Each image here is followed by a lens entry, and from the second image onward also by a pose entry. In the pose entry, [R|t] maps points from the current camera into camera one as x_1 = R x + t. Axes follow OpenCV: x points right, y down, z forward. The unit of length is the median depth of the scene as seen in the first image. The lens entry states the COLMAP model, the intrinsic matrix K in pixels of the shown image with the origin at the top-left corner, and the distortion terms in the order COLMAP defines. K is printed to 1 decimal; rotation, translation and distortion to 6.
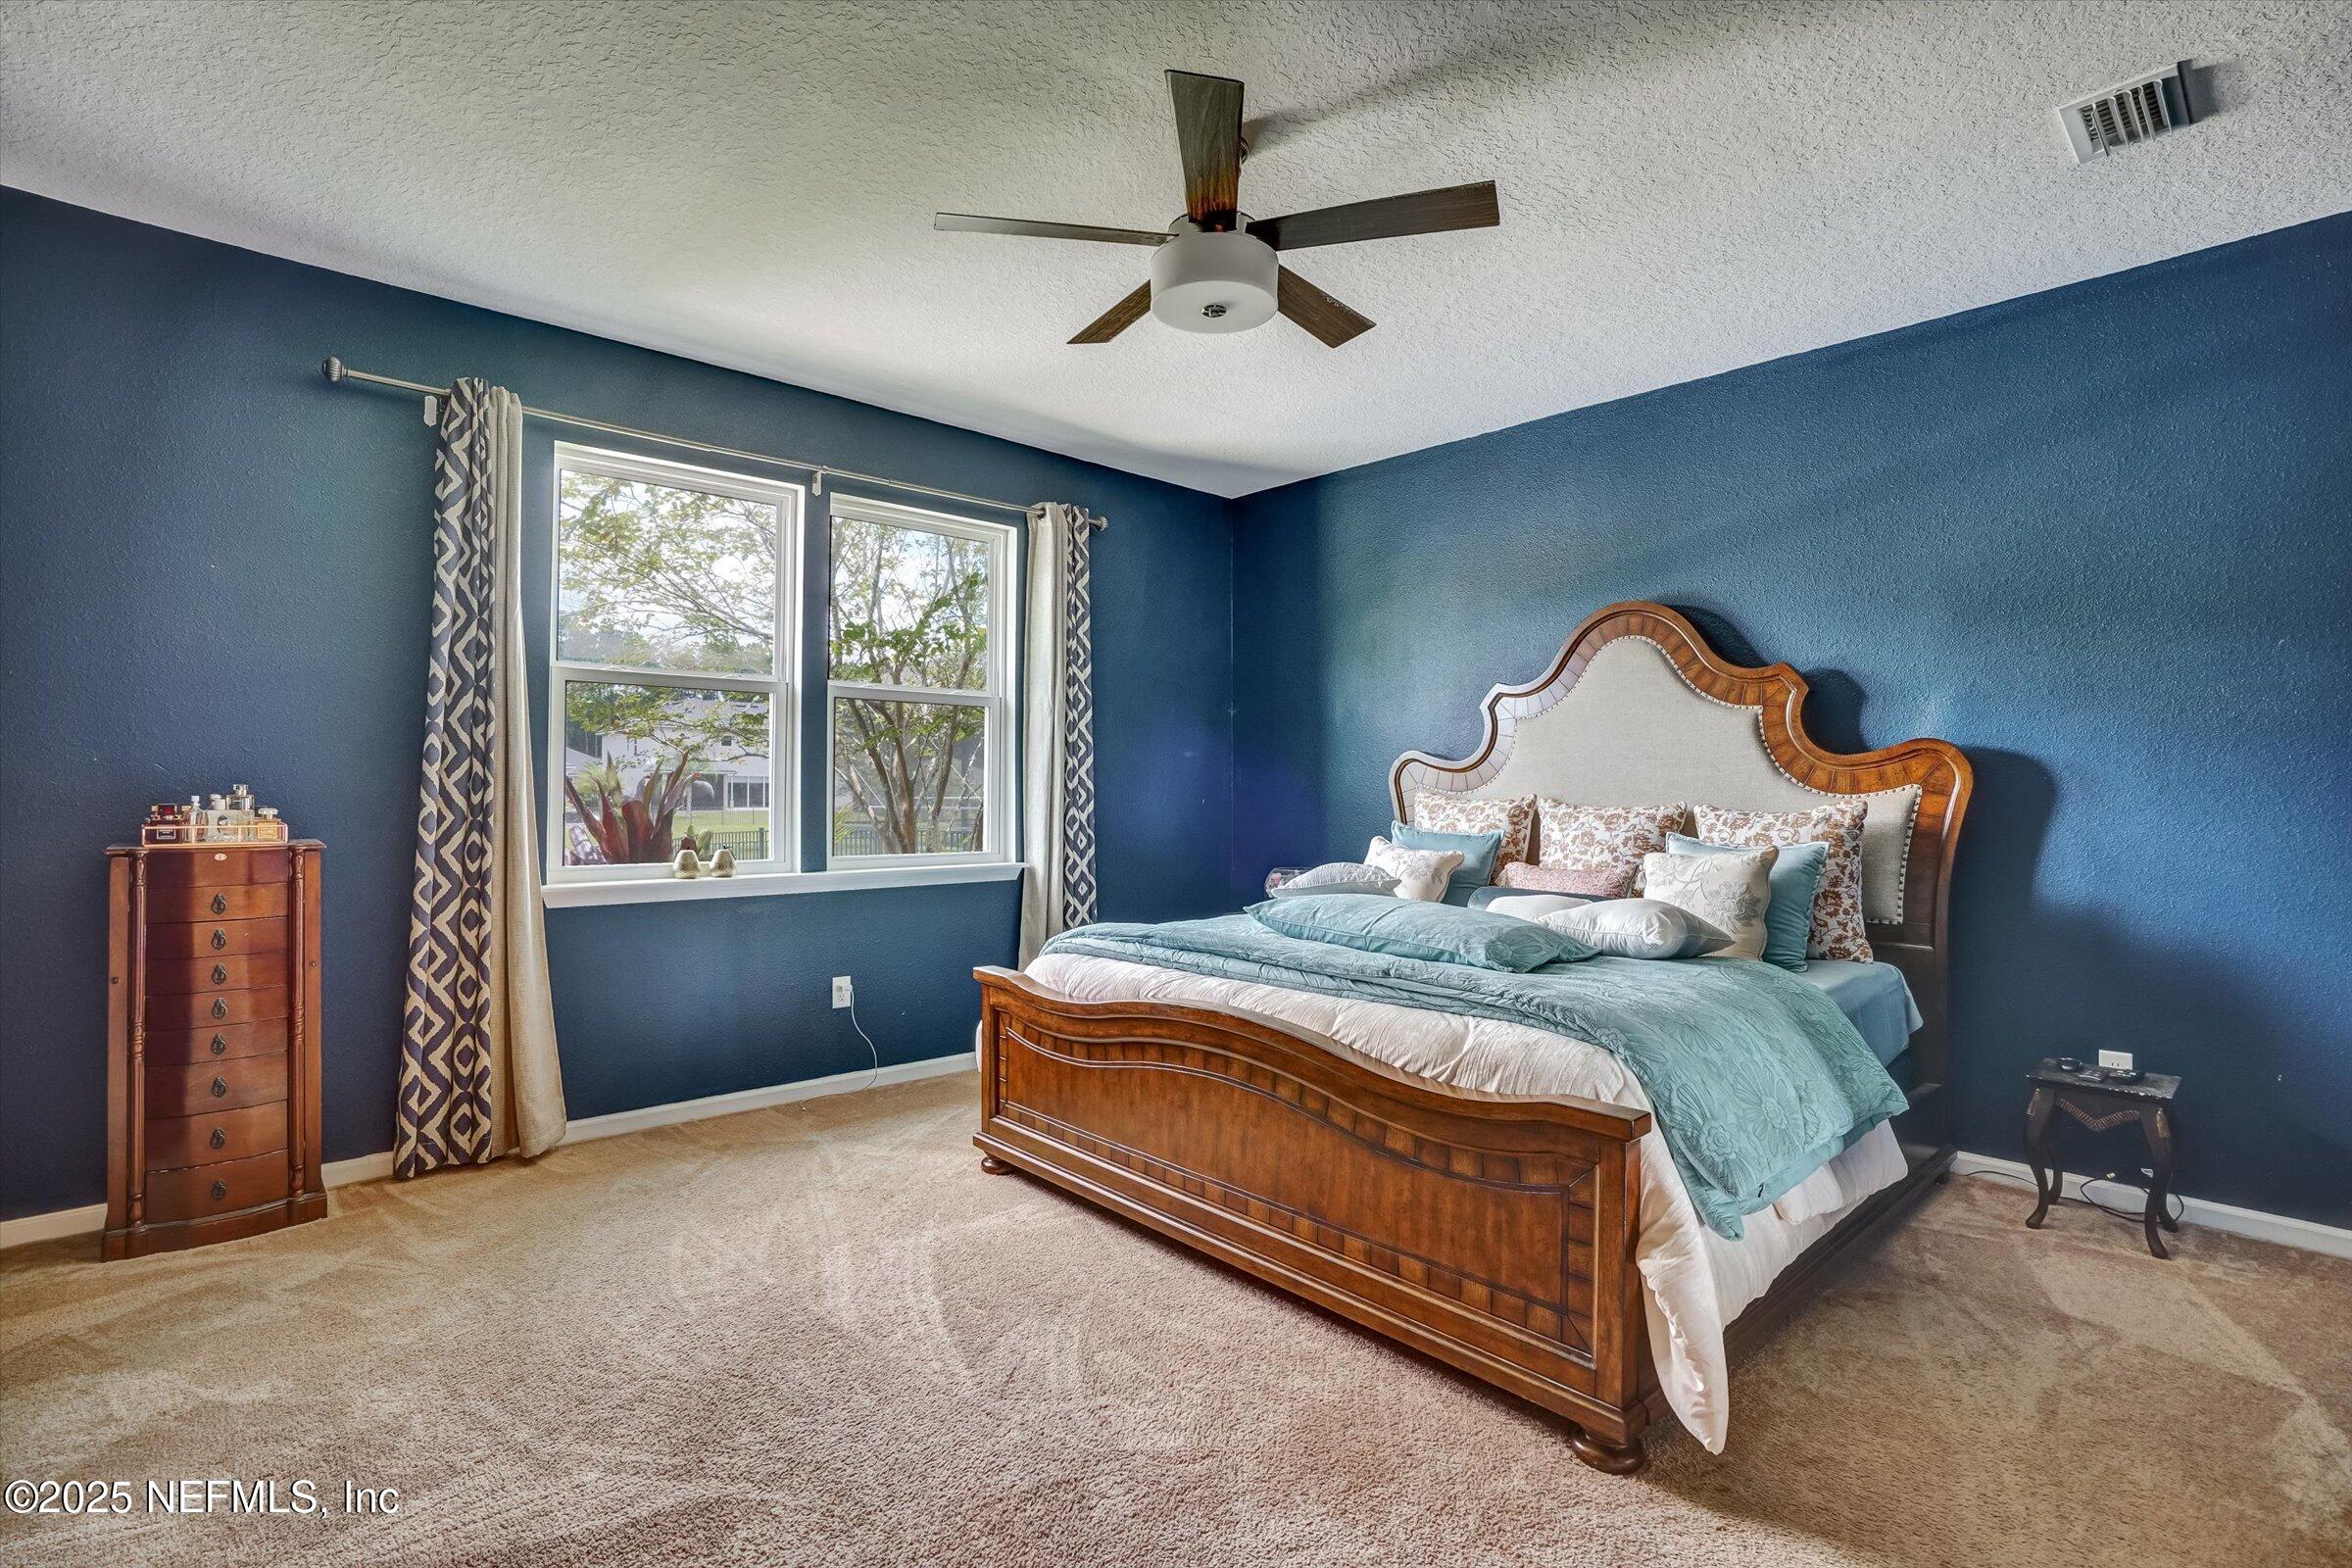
lens RADIAL K [[1126.6, 0, 1175.9], [0, 1126.6, 792.2], [0, 0, 1]] dist [-0.017892, -0.000055]
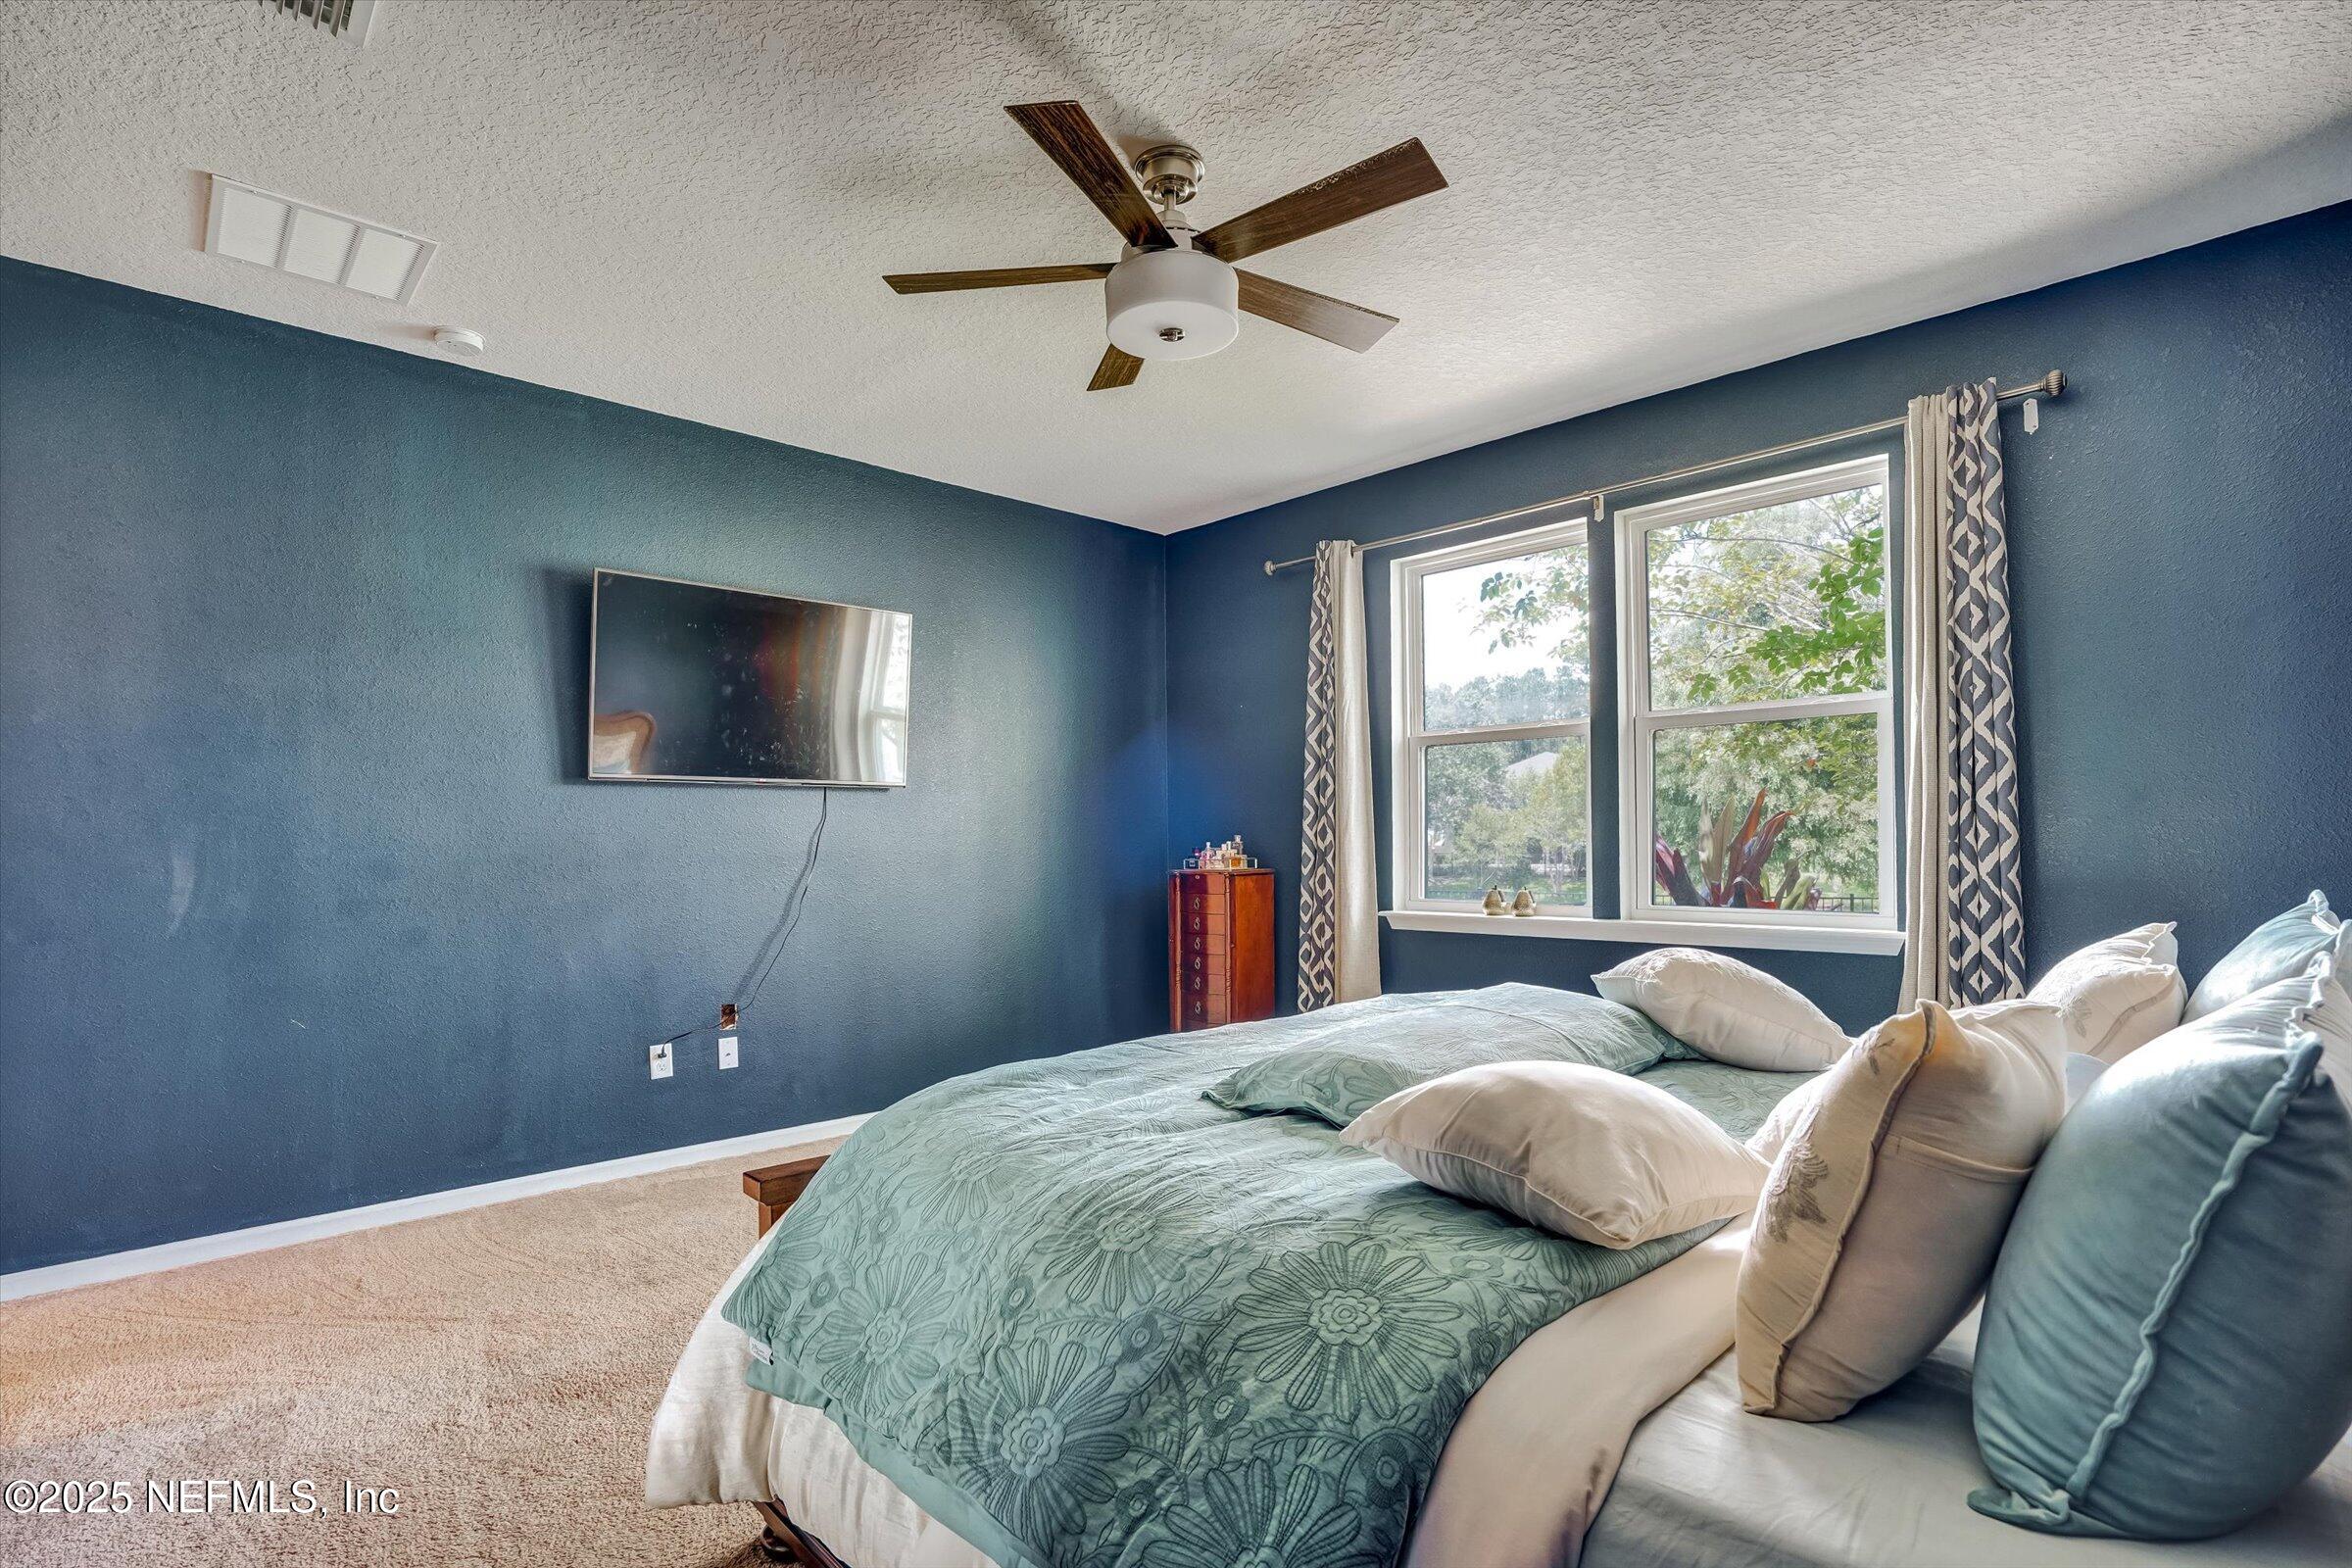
lens RADIAL K [[1126.6, 0, 1172.9], [0, 1126.6, 833.0], [0, 0, 1]] dist [-0.017892, -0.000055]
pose [[0.039176, -0.002473, -0.999229, 0.617485], [0.019498, 0.999808, -0.001710, -0.007028], [0.999042, -0.019416, 0.039217, 0.603871]]
